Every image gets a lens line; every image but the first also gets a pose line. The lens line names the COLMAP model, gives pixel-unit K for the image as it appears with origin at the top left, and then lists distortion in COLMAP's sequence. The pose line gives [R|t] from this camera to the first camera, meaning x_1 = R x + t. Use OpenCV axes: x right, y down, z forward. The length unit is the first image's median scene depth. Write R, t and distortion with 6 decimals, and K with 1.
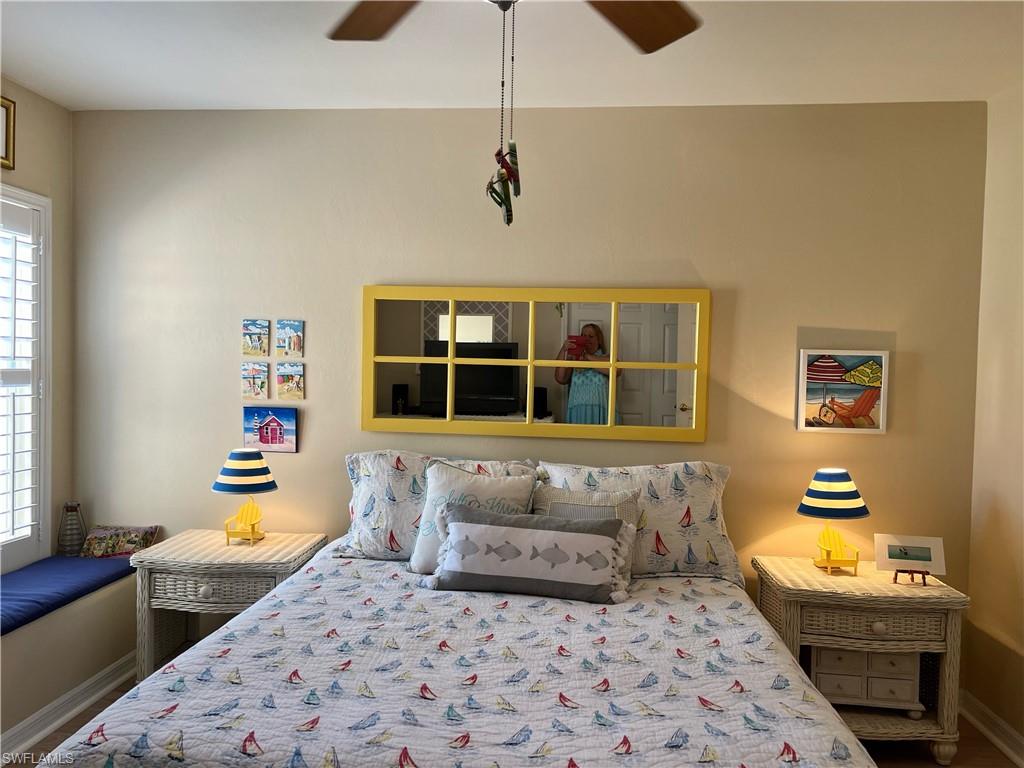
lens RADIAL K [[768.5, 0, 514.4], [0, 768.5, 376.8], [0, 0, 1]] dist [0.042087, -0.038186]
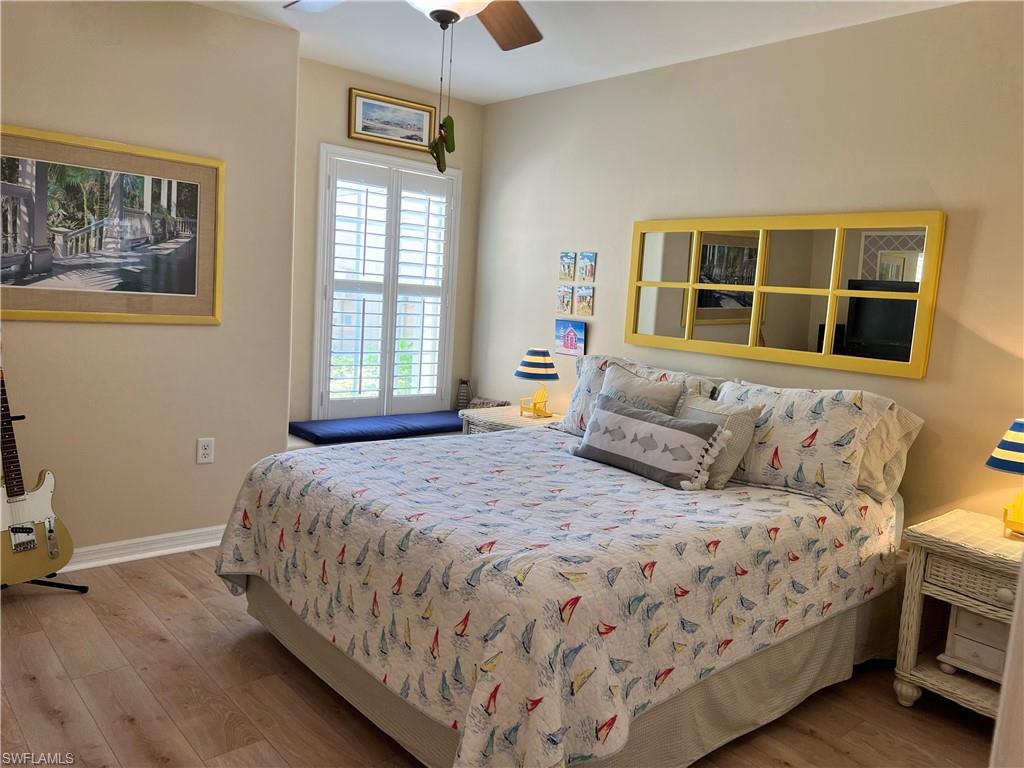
lens RADIAL K [[768.5, 0, 510.6], [0, 768.5, 391.1], [0, 0, 1]] dist [0.042087, -0.038186]
pose [[0.723087, 0.112275, -0.681571, 0.557571], [-0.054733, 0.992912, 0.105496, 0.029224], [0.688585, -0.038978, 0.724107, -0.010367]]
